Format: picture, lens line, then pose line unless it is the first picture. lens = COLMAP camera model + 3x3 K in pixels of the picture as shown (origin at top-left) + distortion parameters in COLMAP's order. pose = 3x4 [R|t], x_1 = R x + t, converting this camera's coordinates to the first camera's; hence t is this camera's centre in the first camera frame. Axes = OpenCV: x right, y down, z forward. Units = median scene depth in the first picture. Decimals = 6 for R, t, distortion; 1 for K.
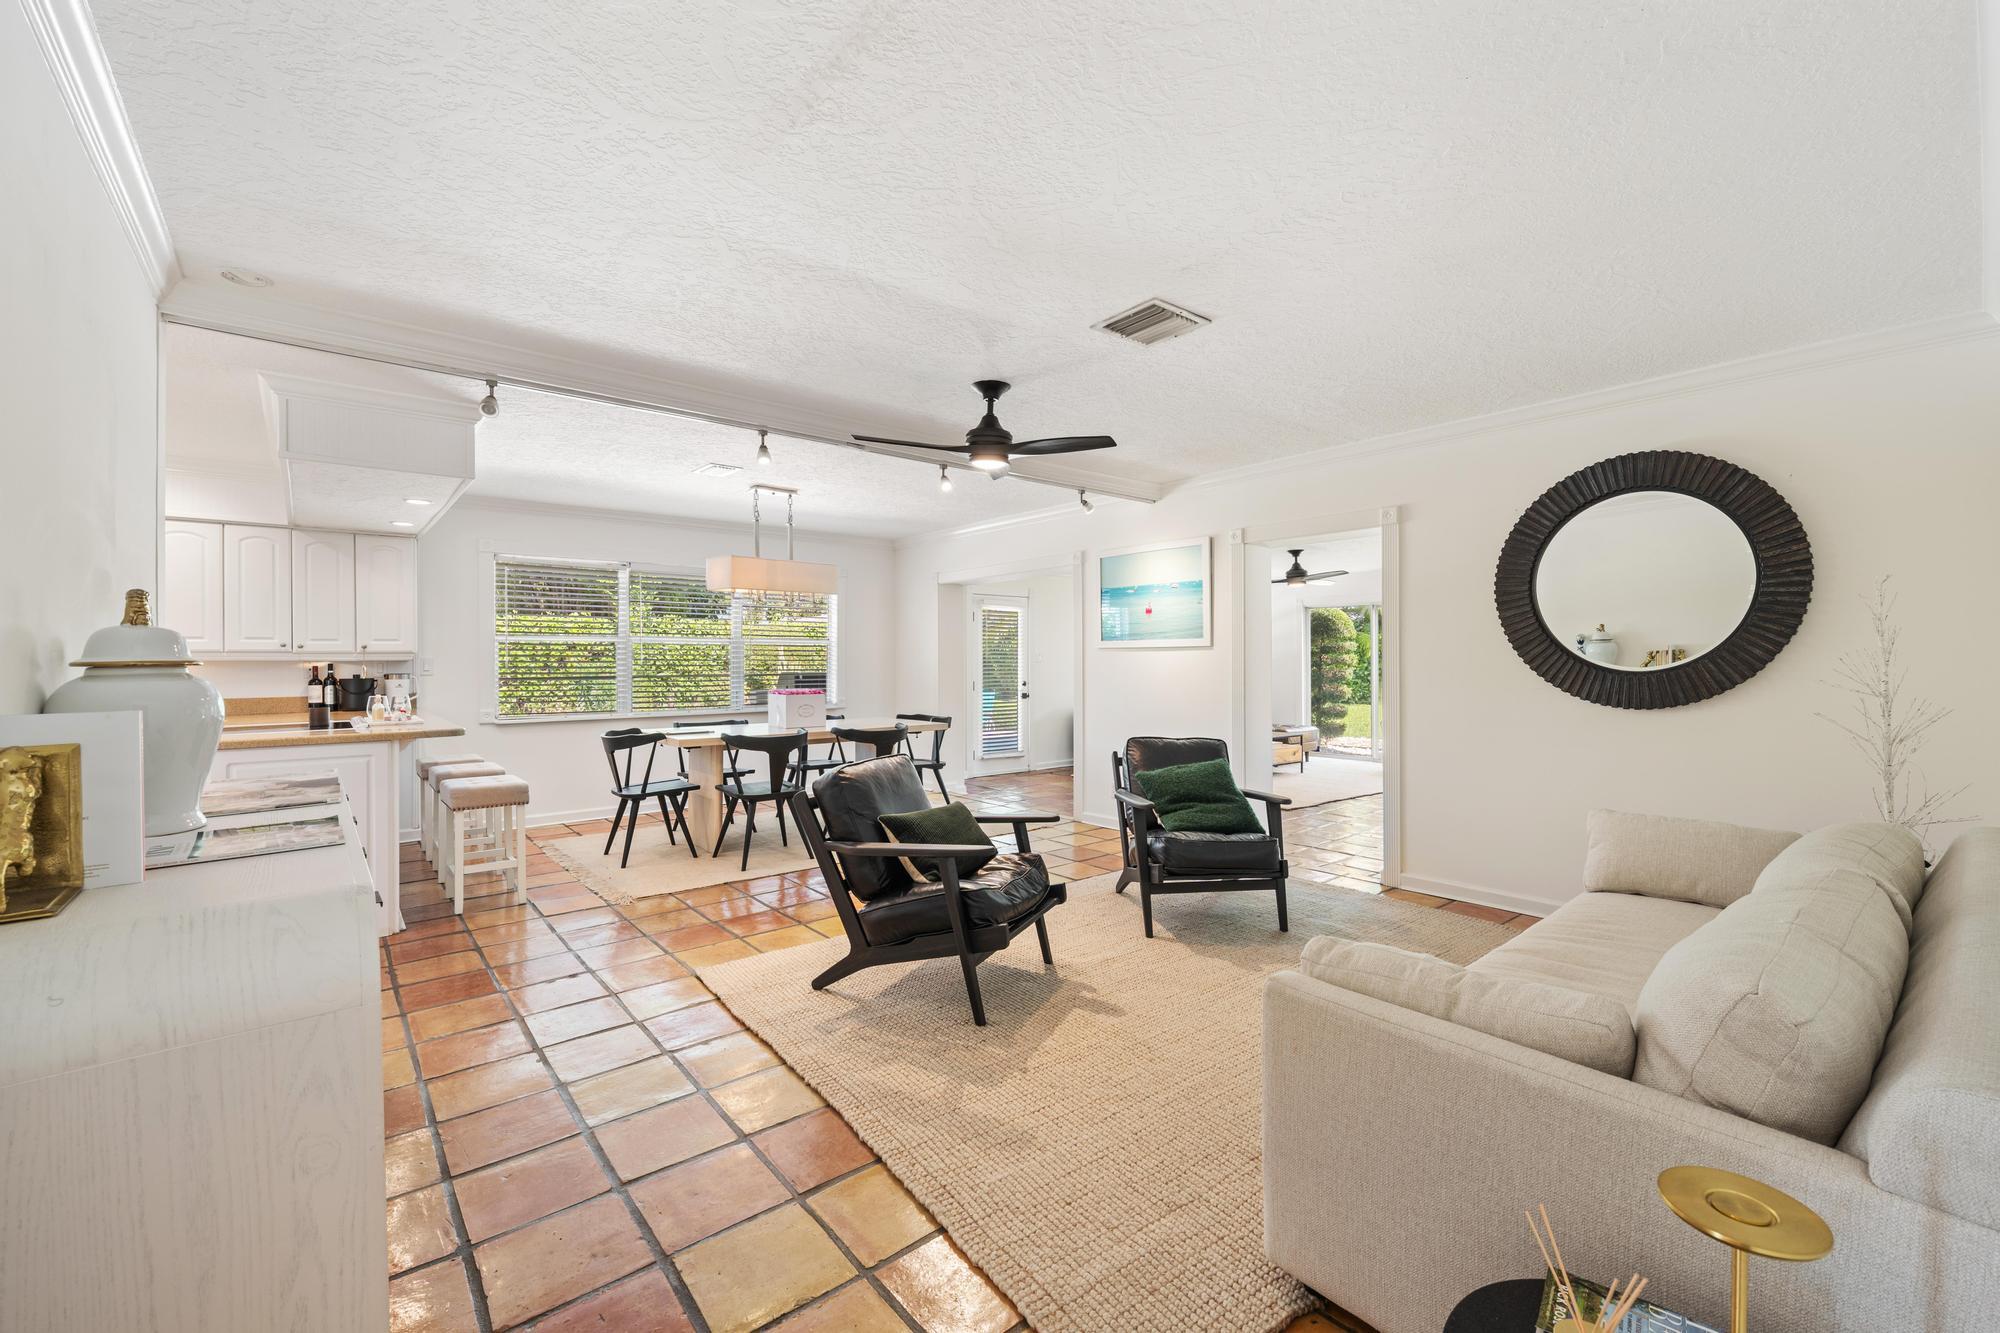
lens RADIAL K [[825.3, 0, 1002.0], [0, 825.3, 657.4], [0, 0, 1]] dist [-0.000558, 0.000127]
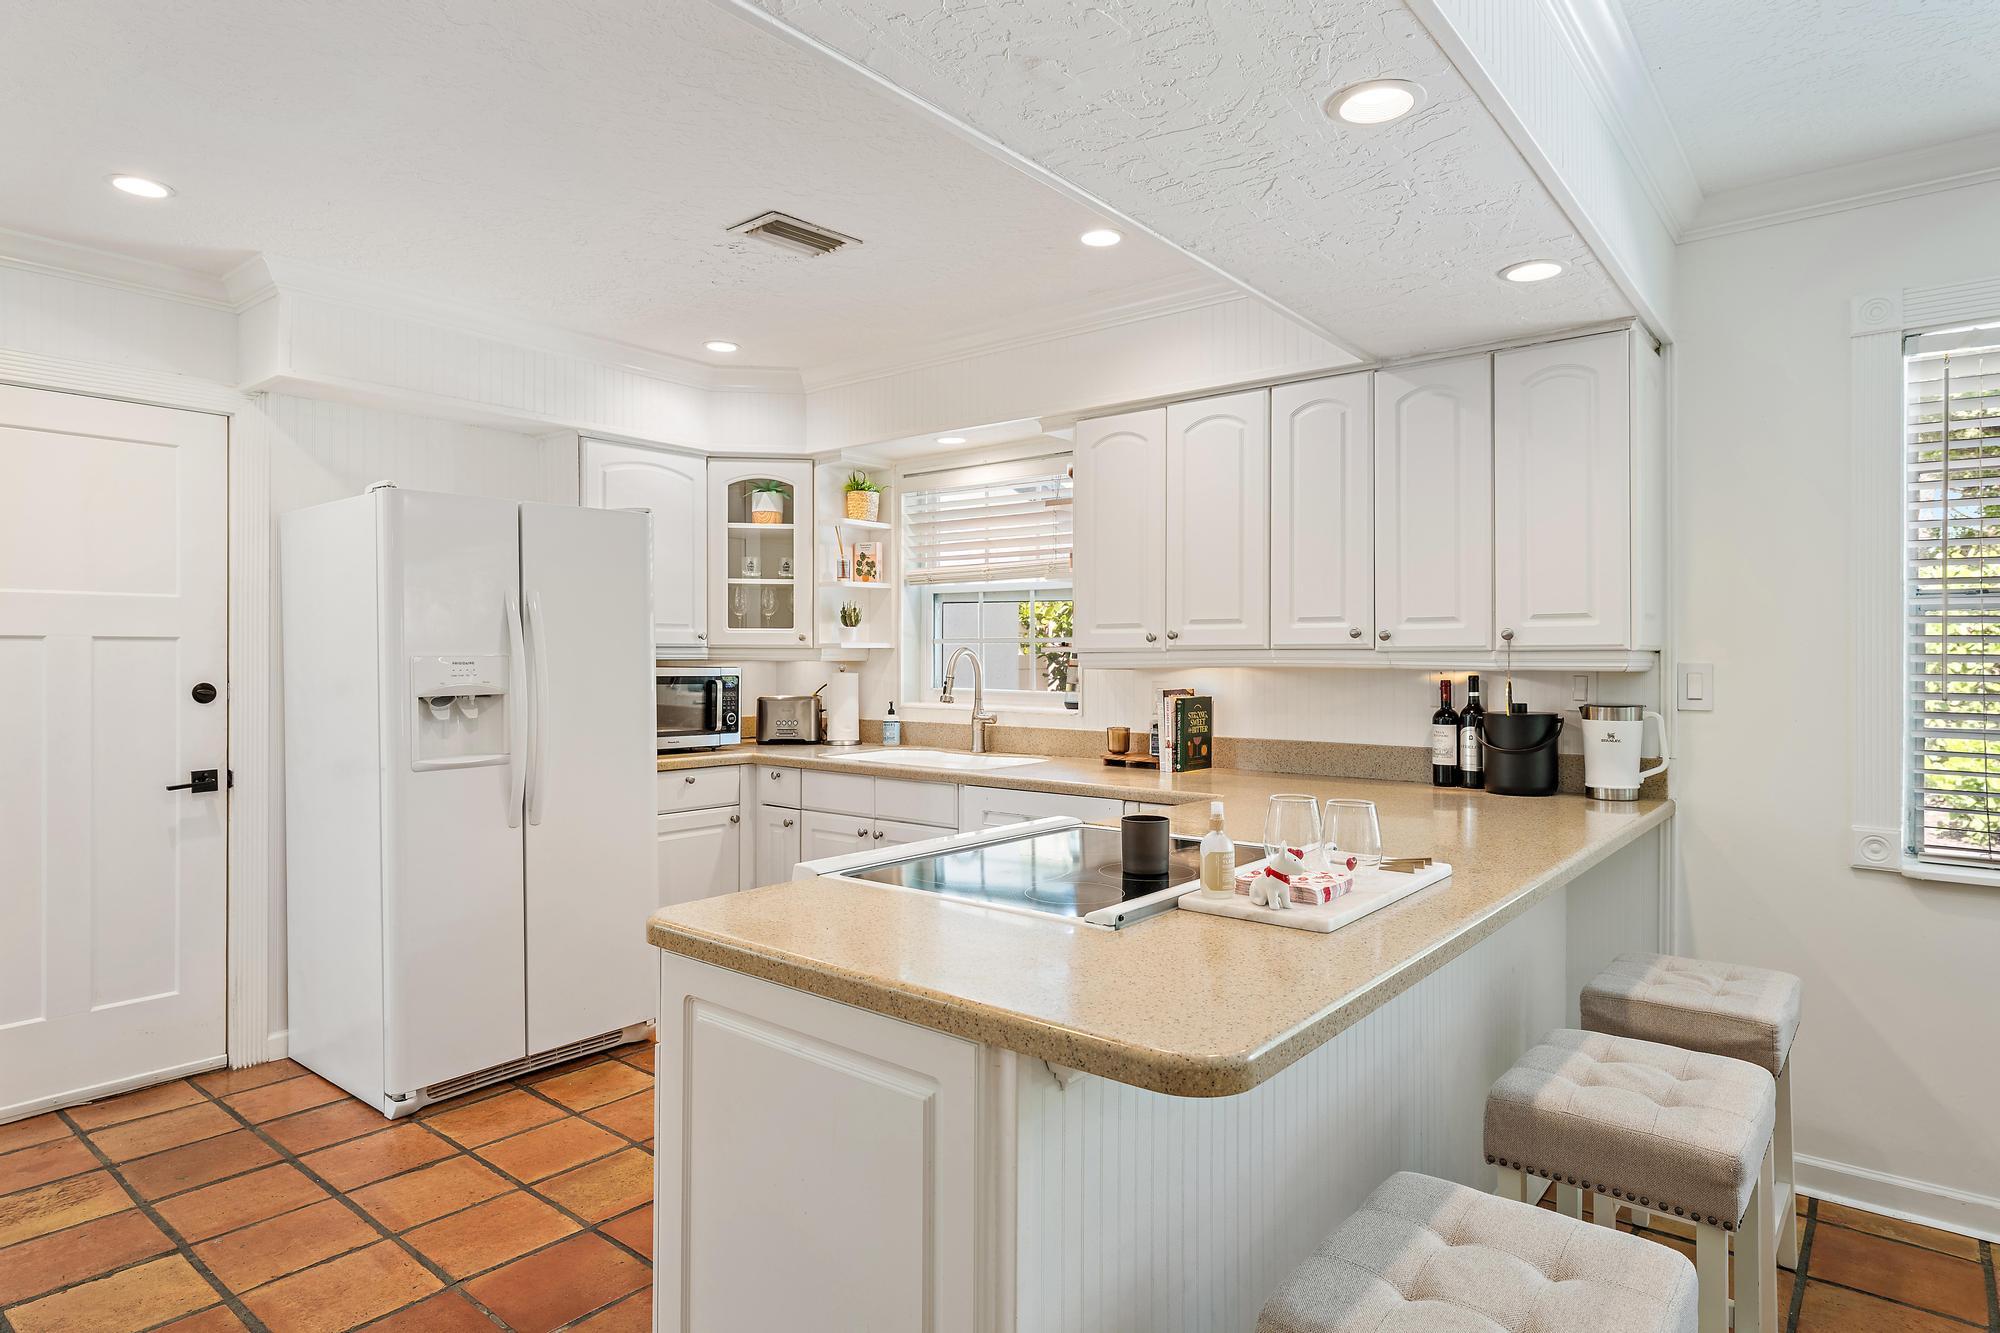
lens RADIAL K [[1107.3, 0, 1005.7], [0, 1107.3, 655.2], [0, 0, 1]] dist [-0.002060, -0.000655]
pose [[0.191857, 0.006597, -0.981401, -0.299588], [-0.000914, 0.999978, 0.006543, -0.006442], [0.981422, -0.000359, 0.191859, 0.653380]]
